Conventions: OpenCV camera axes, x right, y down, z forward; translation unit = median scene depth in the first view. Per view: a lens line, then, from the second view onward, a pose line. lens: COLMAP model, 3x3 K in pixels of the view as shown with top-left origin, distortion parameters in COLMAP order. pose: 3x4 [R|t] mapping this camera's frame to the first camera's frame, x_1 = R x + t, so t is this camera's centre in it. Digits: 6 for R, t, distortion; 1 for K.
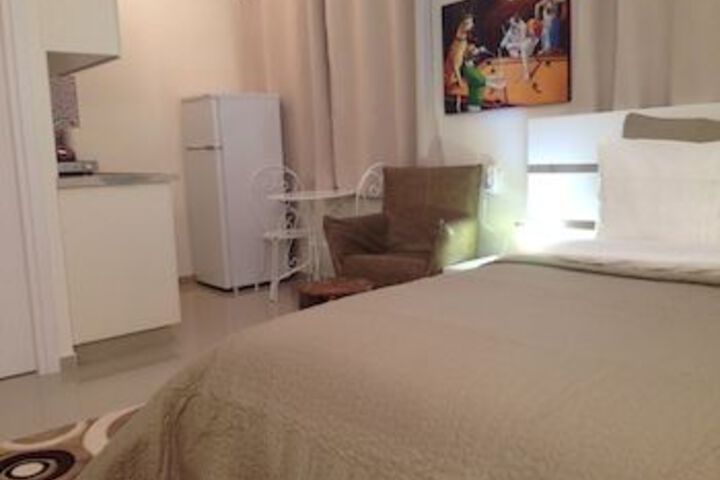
lens RADIAL K [[673.5, 0, 360.0], [0, 673.5, 240.0], [0, 0, 1]] dist [0.084839, -0.002416]
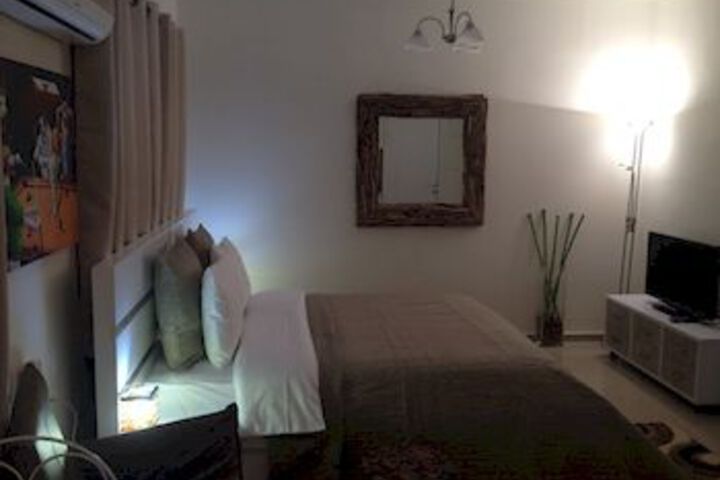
lens RADIAL K [[673.5, 0, 360.0], [0, 673.5, 240.0], [0, 0, 1]] dist [0.084839, -0.002416]
pose [[-0.823661, -0.036229, 0.565923, -0.365435], [0.102164, 0.972148, 0.210928, -0.311398], [-0.557803, 0.231550, -0.797020, 1.328522]]
